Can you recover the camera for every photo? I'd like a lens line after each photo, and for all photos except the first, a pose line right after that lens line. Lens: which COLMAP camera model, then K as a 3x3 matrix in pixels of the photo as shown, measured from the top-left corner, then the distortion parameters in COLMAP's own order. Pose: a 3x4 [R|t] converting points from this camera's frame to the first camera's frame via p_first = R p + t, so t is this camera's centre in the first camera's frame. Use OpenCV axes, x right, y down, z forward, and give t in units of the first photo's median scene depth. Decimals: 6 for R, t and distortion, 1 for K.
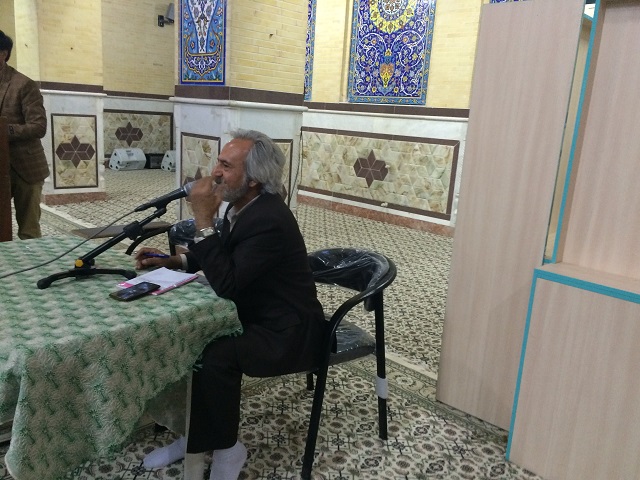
lens RADIAL K [[545.8, 0, 317.6], [0, 545.8, 240.3], [0, 0, 1]] dist [0.086607, -0.107293]
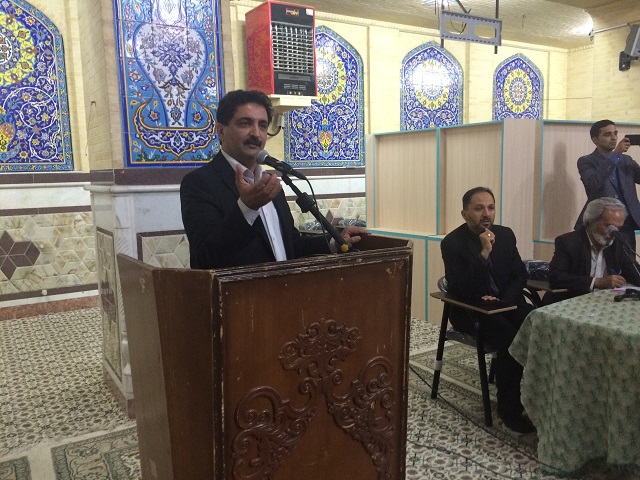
lens RADIAL K [[545.8, 0, 321.9], [0, 545.8, 232.7], [0, 0, 1]] dist [0.086607, -0.107293]
pose [[0.233621, -0.177841, 0.955926, -0.572515], [0.259619, 0.958847, 0.114936, -0.144269], [-0.937027, 0.221325, 0.270178, 0.391934]]
